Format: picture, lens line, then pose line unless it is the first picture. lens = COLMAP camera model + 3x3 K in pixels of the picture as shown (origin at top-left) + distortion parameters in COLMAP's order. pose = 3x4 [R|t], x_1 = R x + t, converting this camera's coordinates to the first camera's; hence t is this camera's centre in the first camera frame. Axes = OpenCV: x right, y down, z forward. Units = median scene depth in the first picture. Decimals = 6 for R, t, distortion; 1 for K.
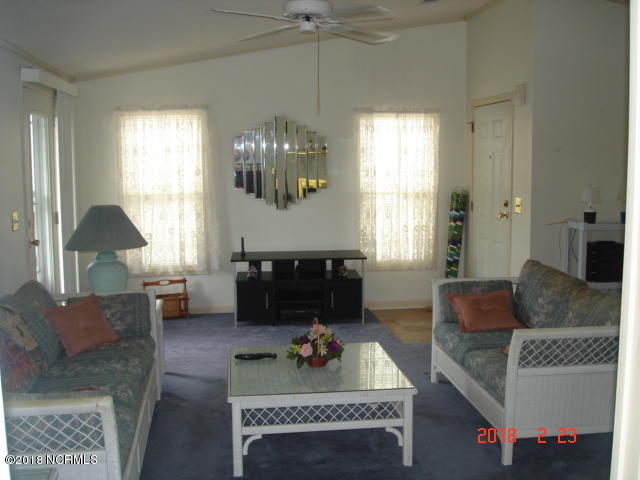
lens RADIAL K [[700.3, 0, 320.0], [0, 700.3, 240.0], [0, 0, 1]] dist [-0.102220, -0.017943]
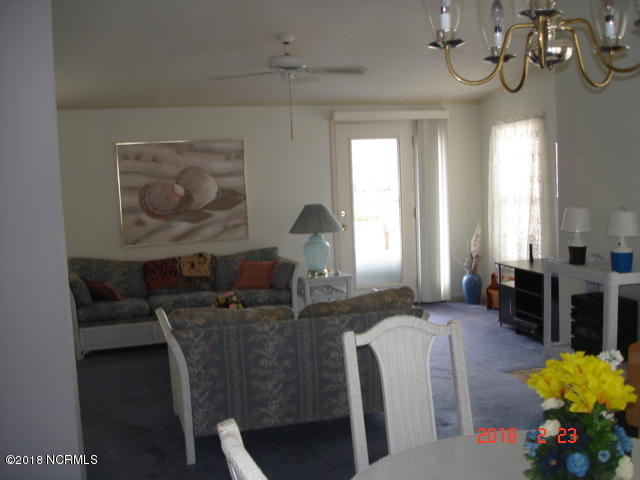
lens RADIAL K [[700.3, 0, 320.0], [0, 700.3, 240.0], [0, 0, 1]] dist [-0.102220, -0.017943]
pose [[0.147003, 0.093864, -0.984672, 0.816952], [-0.076401, 0.993591, 0.083308, -0.067923], [0.986181, 0.062984, 0.153232, 0.527068]]
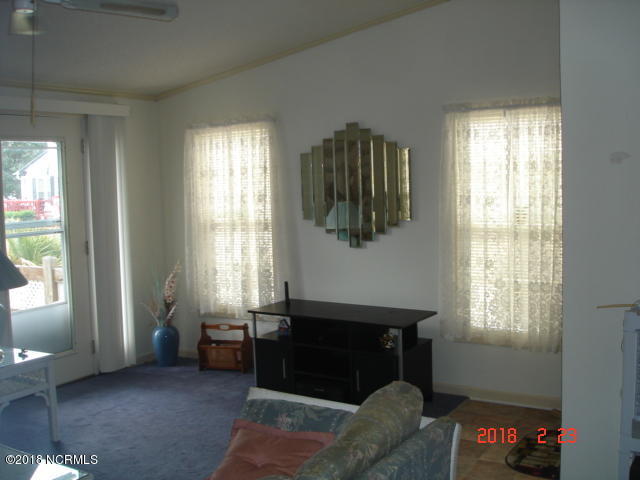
lens RADIAL K [[700.3, 0, 320.0], [0, 700.3, 240.0], [0, 0, 1]] dist [-0.102220, -0.017943]
pose [[0.784088, 0.038921, -0.619428, 0.392394], [-0.053576, 0.998551, -0.005075, -0.046787], [0.618333, 0.037166, 0.785037, 0.392247]]
